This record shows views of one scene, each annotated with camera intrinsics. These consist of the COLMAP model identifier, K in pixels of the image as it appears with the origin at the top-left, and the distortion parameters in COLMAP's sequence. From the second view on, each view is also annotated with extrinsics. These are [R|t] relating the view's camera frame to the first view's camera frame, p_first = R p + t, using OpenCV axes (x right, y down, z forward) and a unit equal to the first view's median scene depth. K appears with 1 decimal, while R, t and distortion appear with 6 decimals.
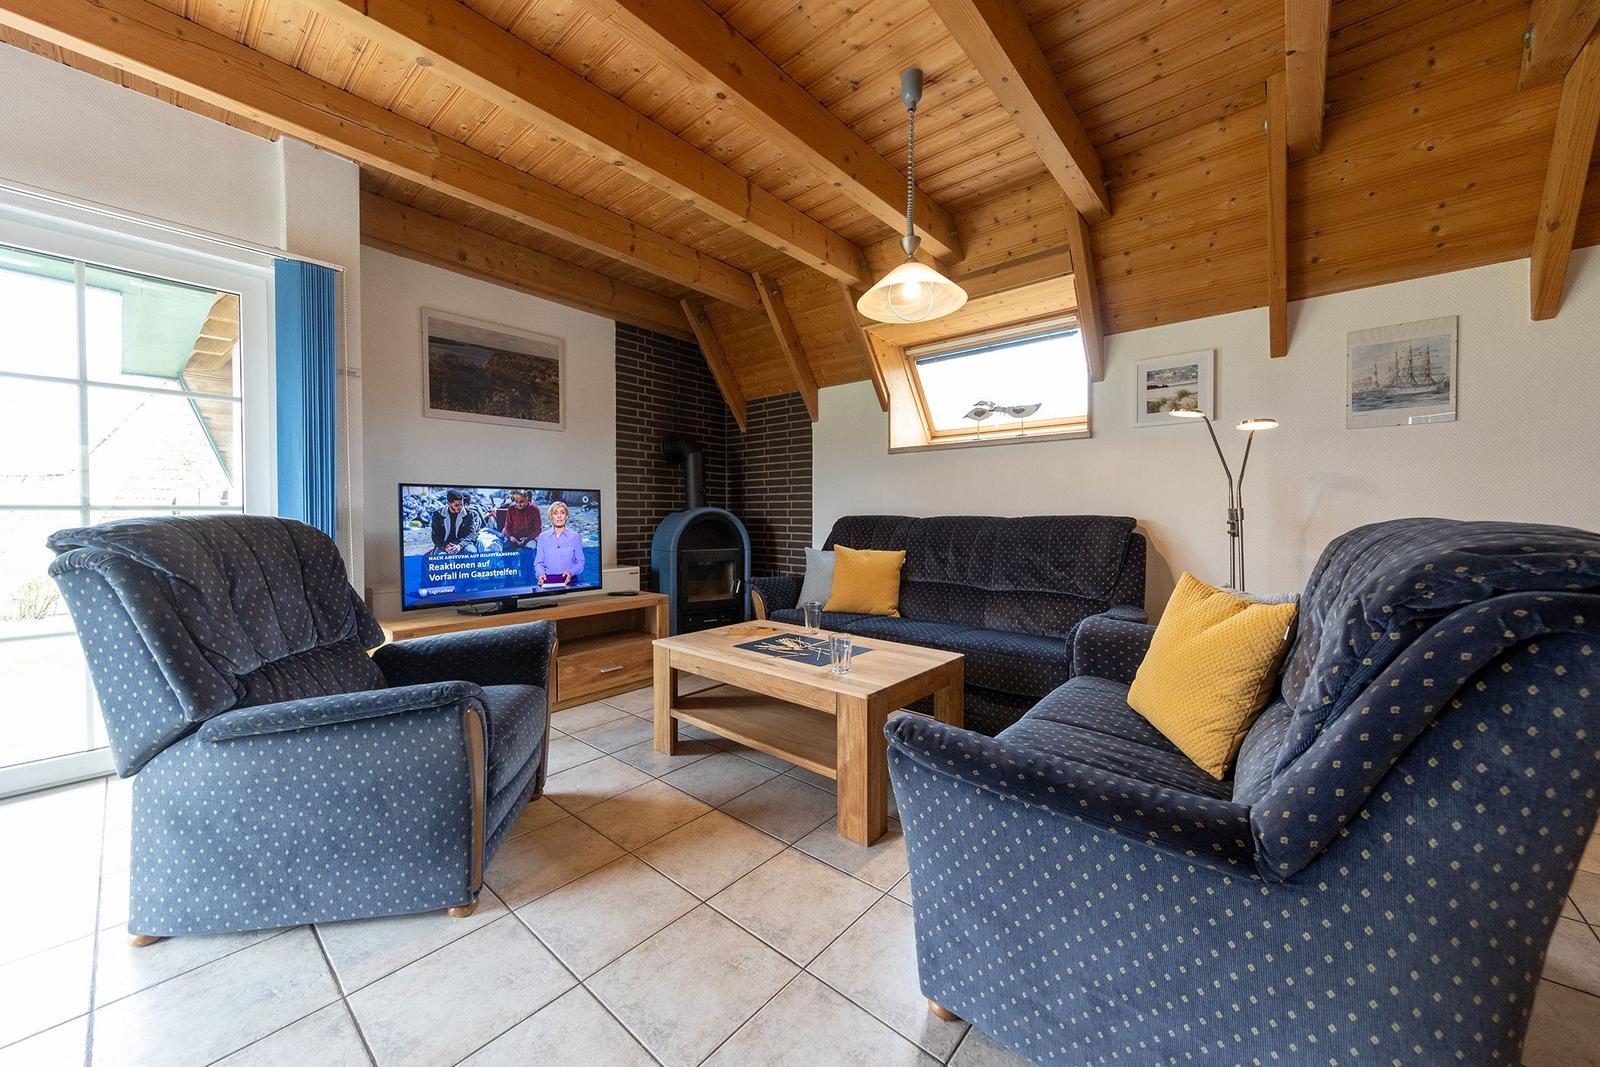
lens RADIAL K [[576.3, 0, 801.4], [0, 576.3, 528.2], [0, 0, 1]] dist [0.001733, 0.000011]
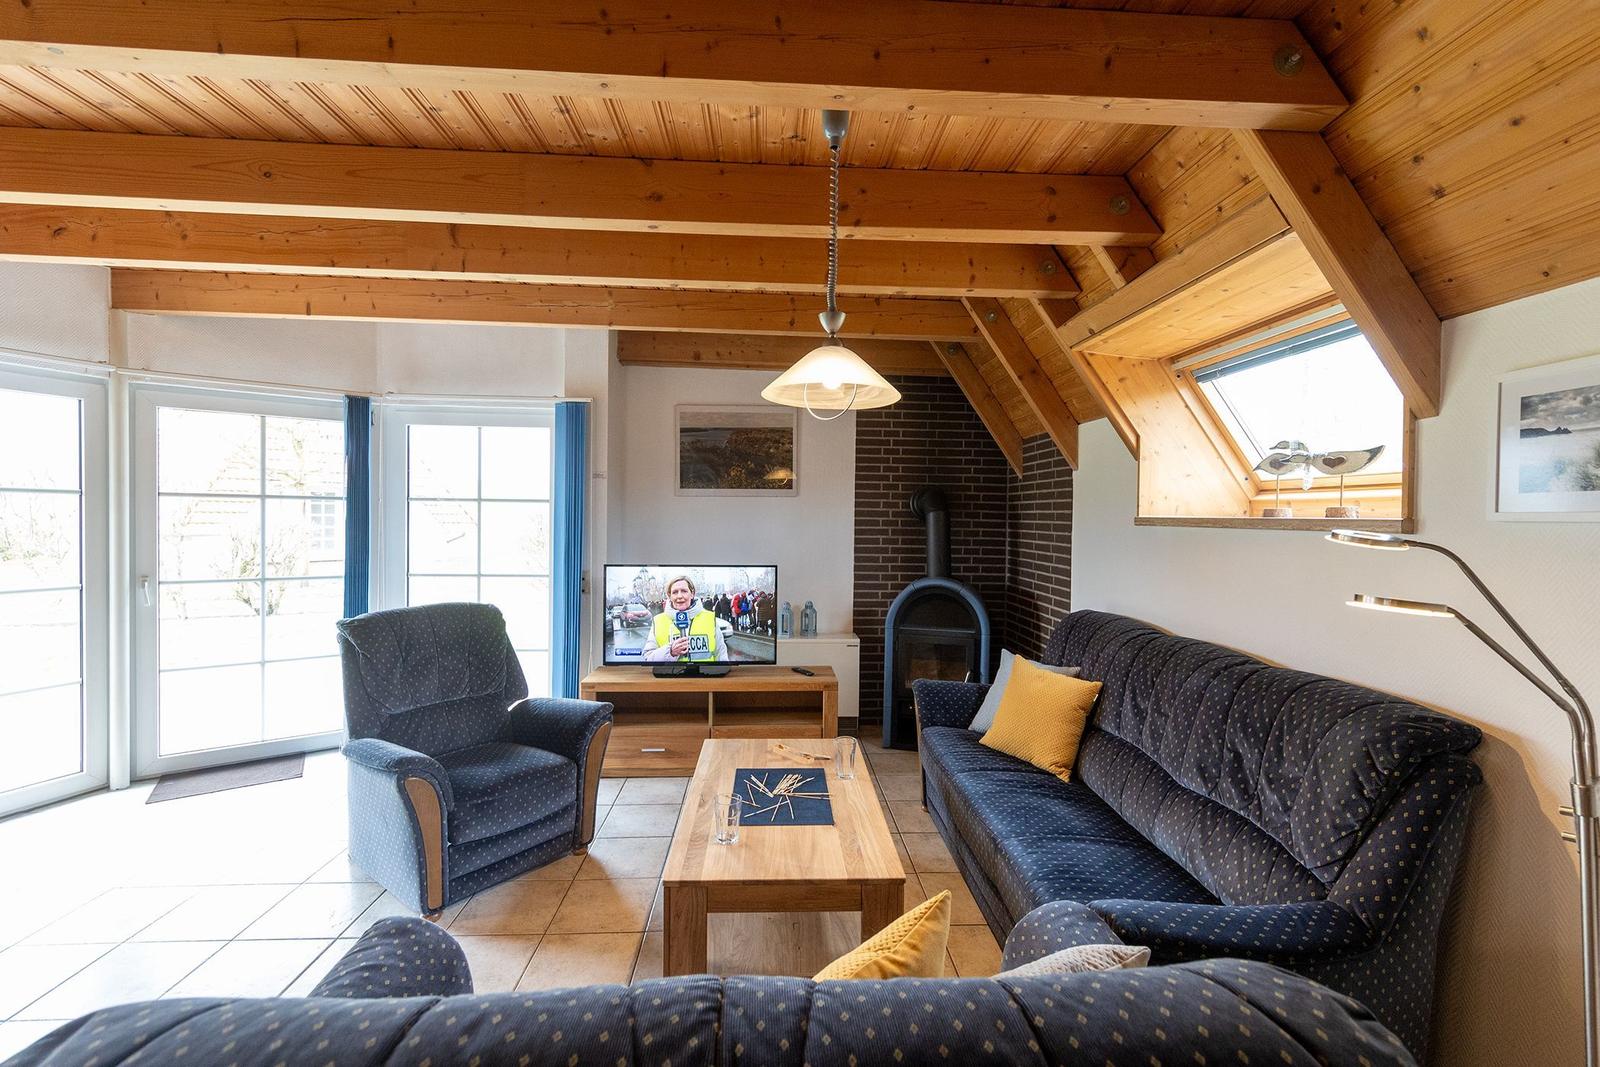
lens RADIAL K [[673.3, 0, 807.0], [0, 673.3, 528.1], [0, 0, 1]] dist [0.002230, 0.000012]
pose [[0.689279, 0.026163, -0.724024, 0.517385], [-0.030355, 0.999513, 0.007220, -0.137976], [0.723860, 0.017001, 0.689737, 0.224765]]
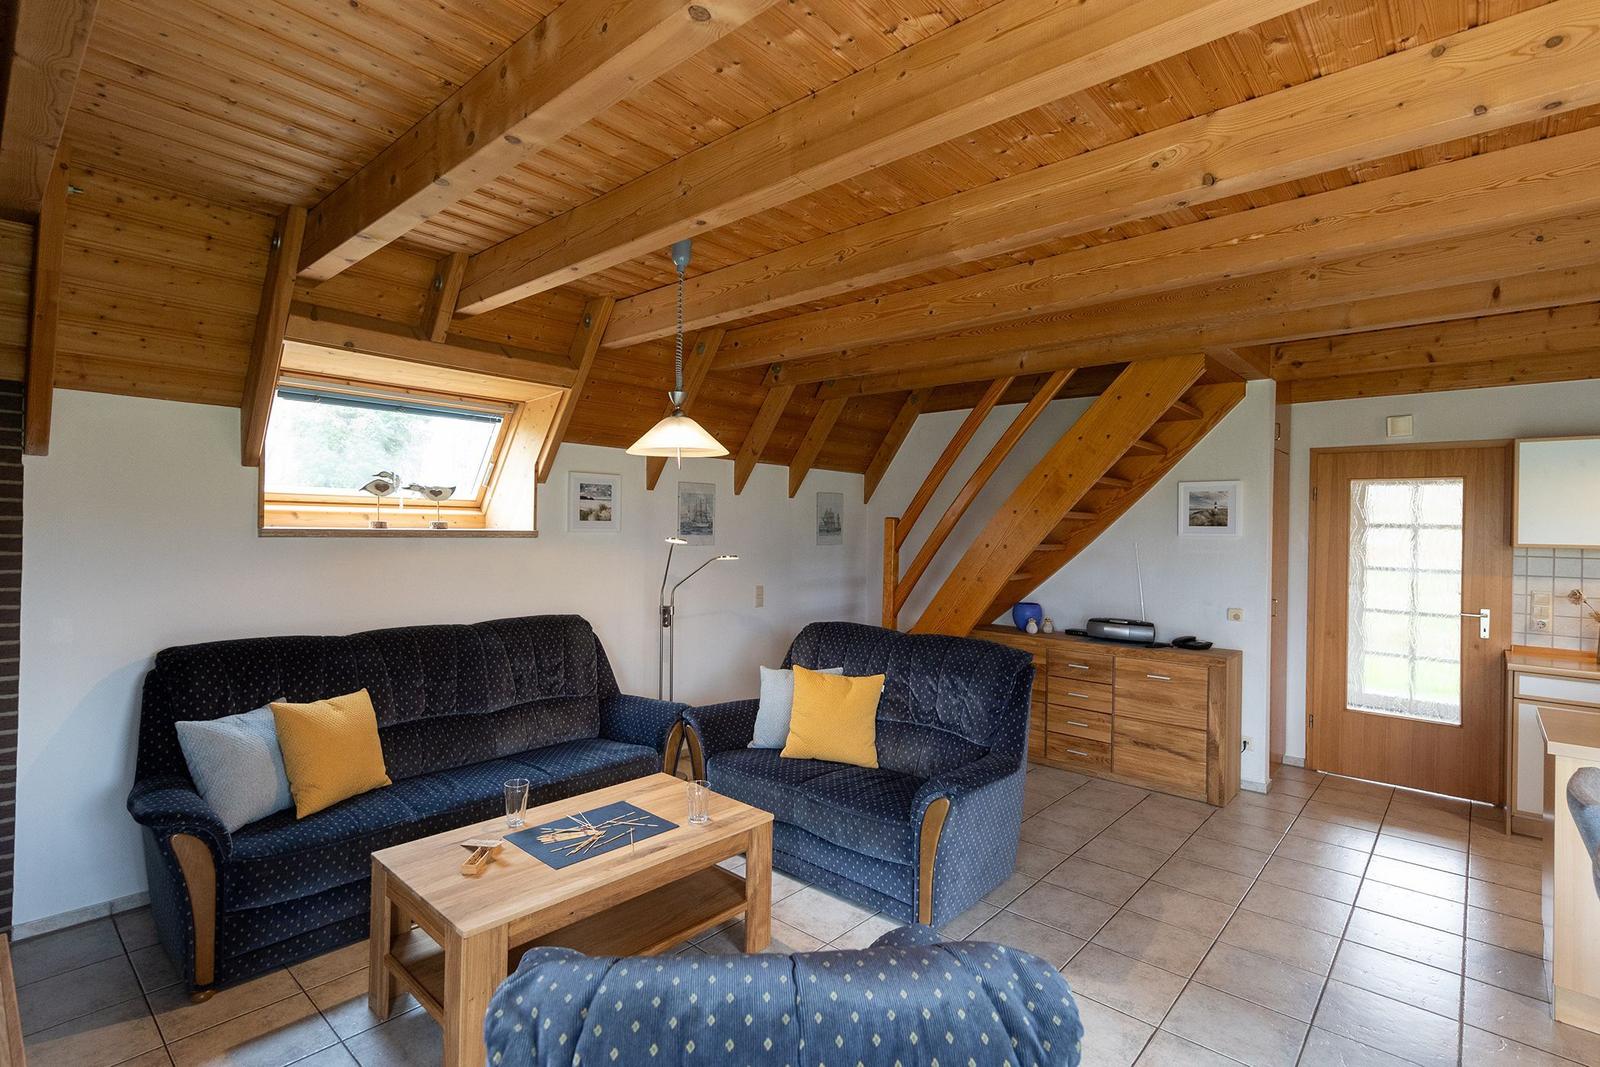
lens RADIAL K [[753.4, 0, 800.0], [0, 753.4, 533.5], [0, 0, 1]] dist [0.002837, -0.000048]
pose [[0.020099, -0.002942, 0.999794, -0.738470], [0.005681, 0.999980, 0.002828, -0.151534], [-0.999782, 0.005623, 0.020115, 0.470227]]
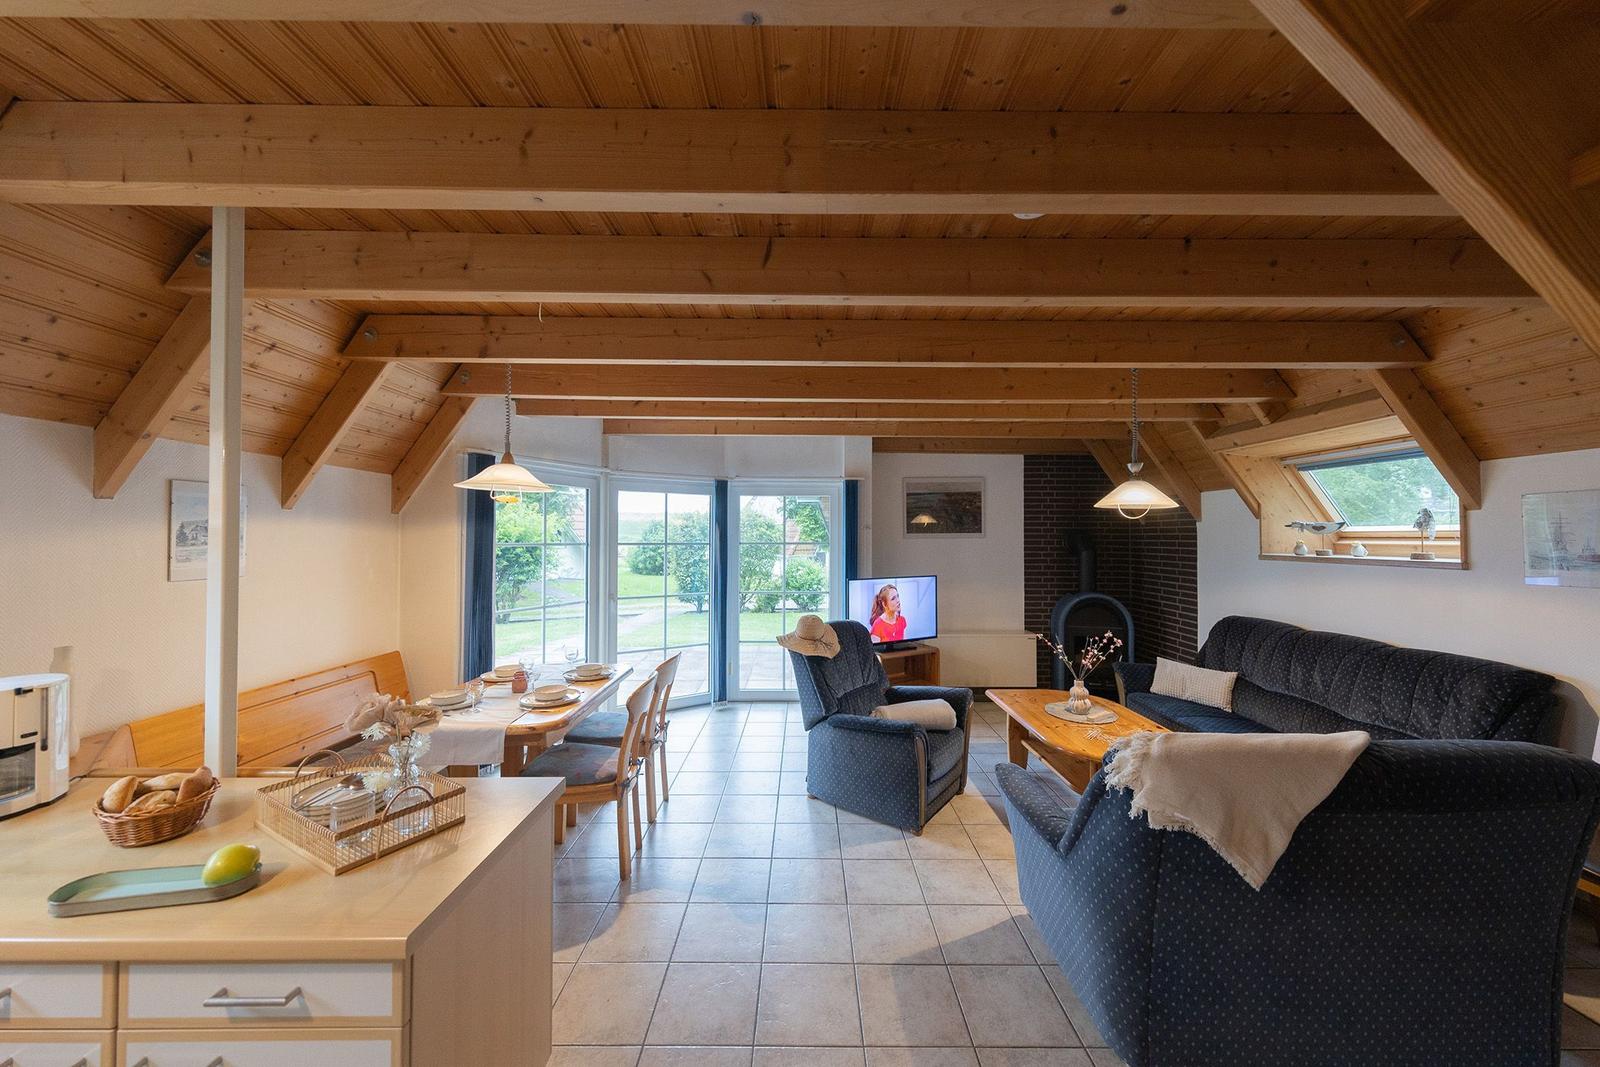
lens RADIAL K [[576.3, 0, 801.4], [0, 576.3, 528.2], [0, 0, 1]] dist [0.001733, 0.000011]
pose [[0.647991, -0.007106, -0.761615, 0.475366], [-0.019690, 0.999466, -0.026077, -0.163811], [0.761394, 0.031894, 0.647505, -0.377735]]
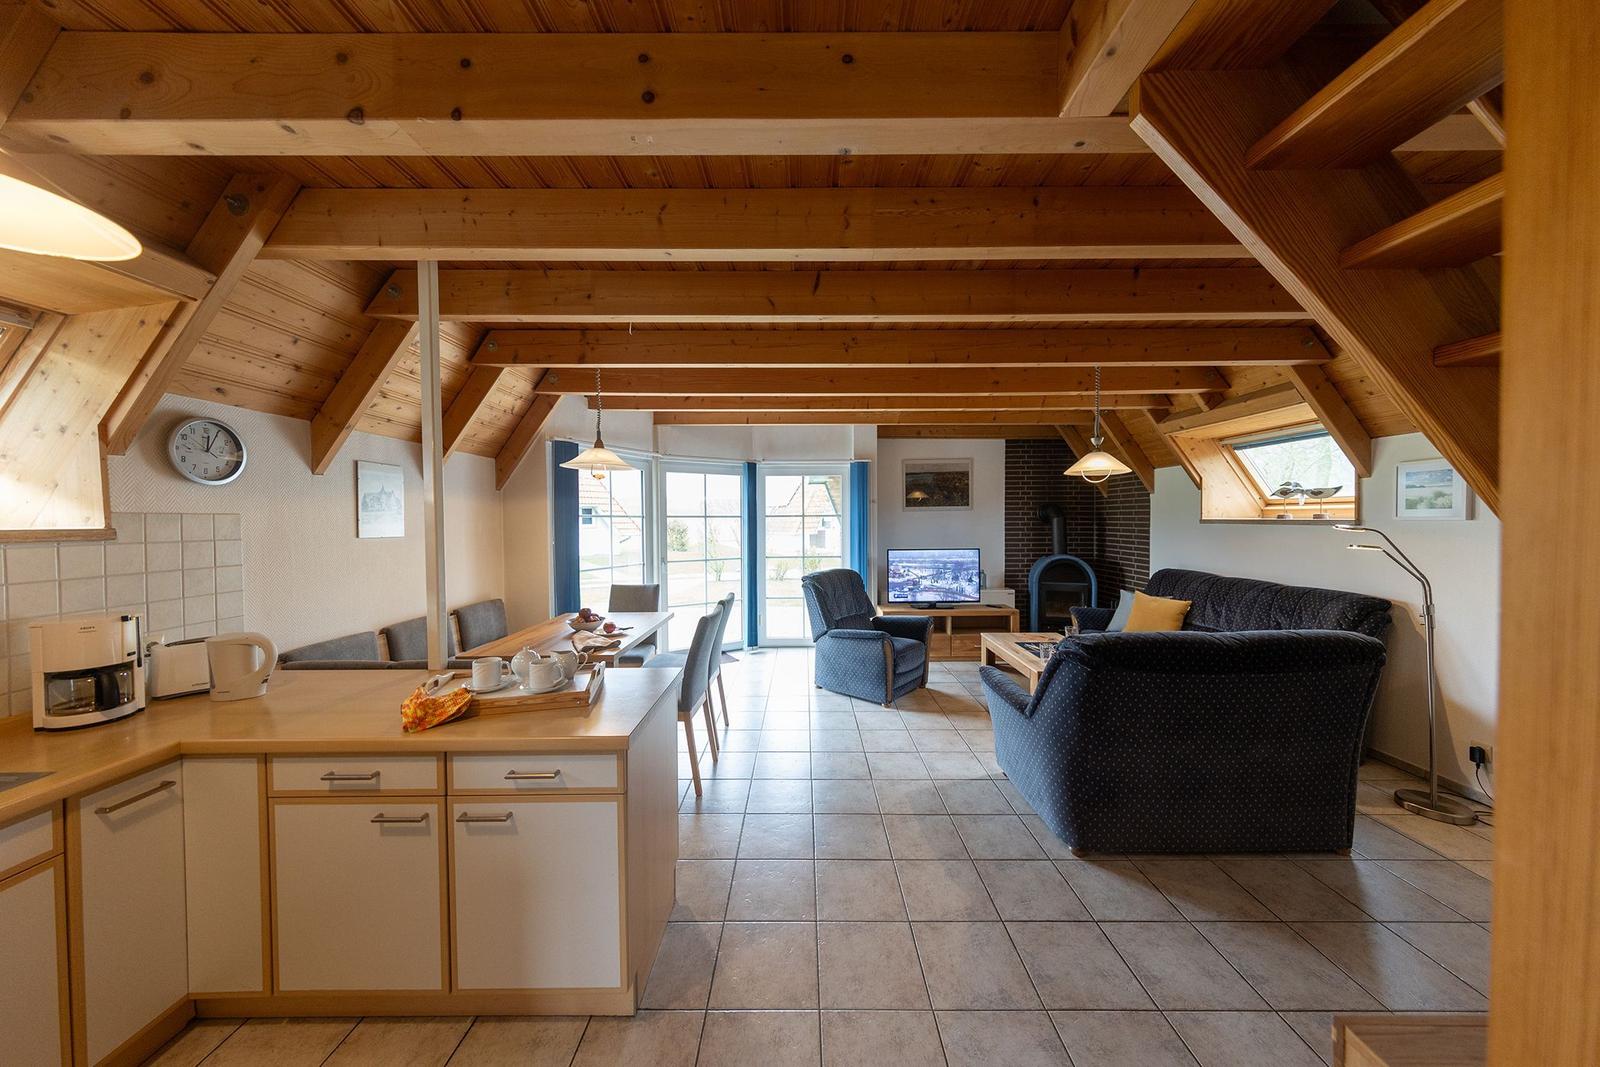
lens RADIAL K [[521.0, 0, 796.2], [0, 521.0, 530.9], [0, 0, 1]] dist [0.001519, -0.000021]
pose [[0.642620, 0.017552, -0.765984, 0.533014], [-0.011993, 0.999846, 0.012850, -0.134069], [0.766091, 0.000929, 0.642732, -0.504657]]
